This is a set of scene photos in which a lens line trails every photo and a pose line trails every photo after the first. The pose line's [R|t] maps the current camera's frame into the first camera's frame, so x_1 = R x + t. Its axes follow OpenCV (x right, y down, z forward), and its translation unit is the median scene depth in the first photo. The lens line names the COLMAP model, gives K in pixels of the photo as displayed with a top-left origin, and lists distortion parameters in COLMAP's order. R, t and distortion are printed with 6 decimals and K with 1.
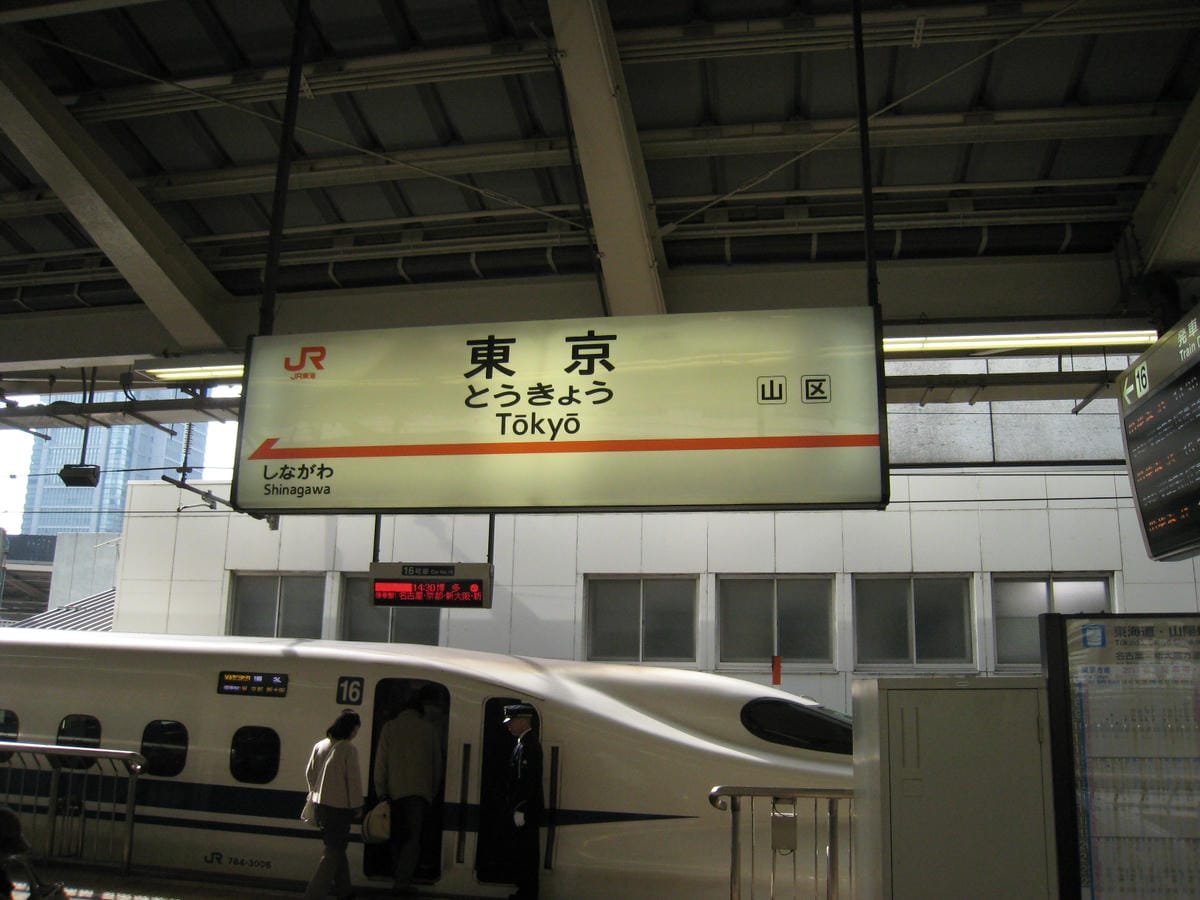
lens RADIAL K [[992.7, 0, 600.0], [0, 992.7, 450.0], [0, 0, 1]] dist [-0.177295, 0.128420]
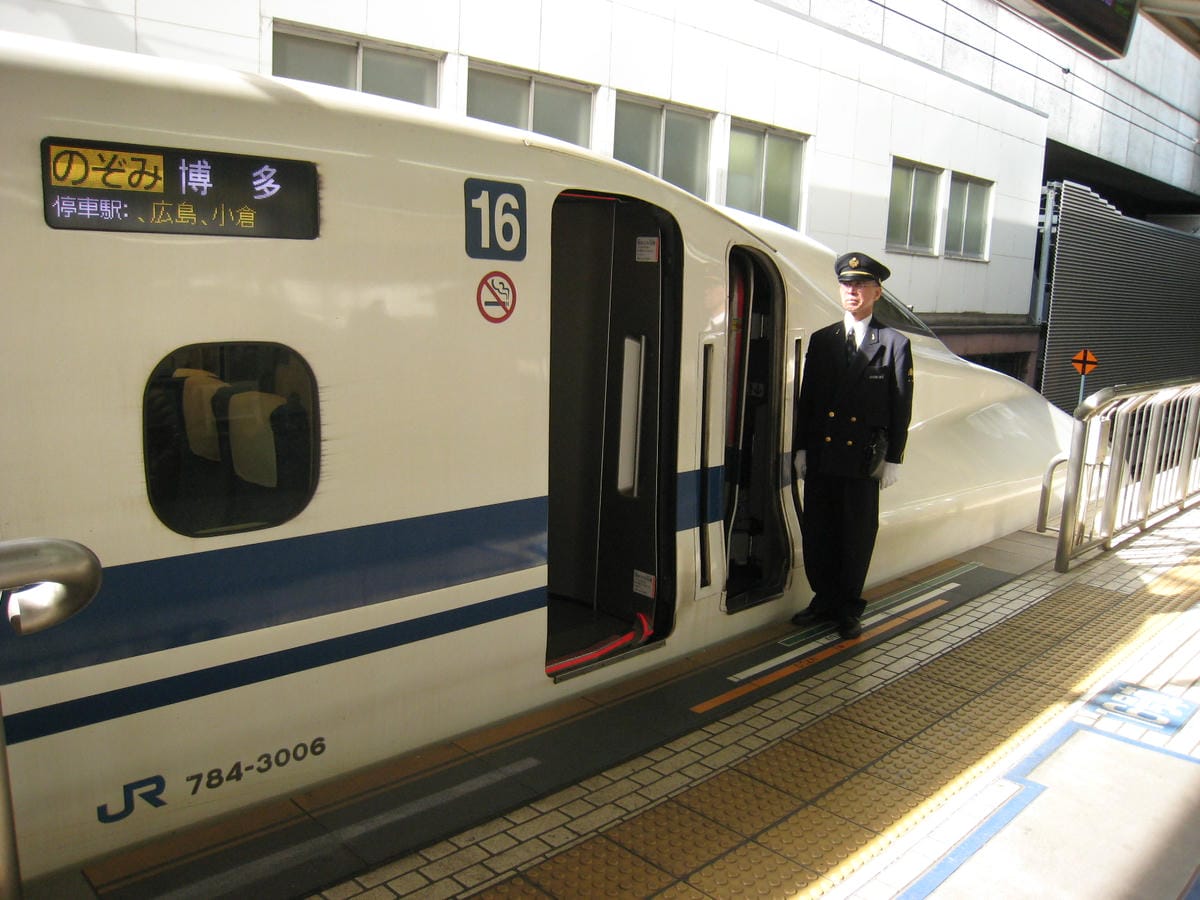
lens RADIAL K [[992.7, 0, 600.0], [0, 992.7, 450.0], [0, 0, 1]] dist [-0.177295, 0.128420]
pose [[0.583926, -0.143956, 0.798941, -0.529047], [-0.214675, 0.921736, 0.322982, 0.201018], [-0.782908, -0.360111, 0.507322, 0.759104]]
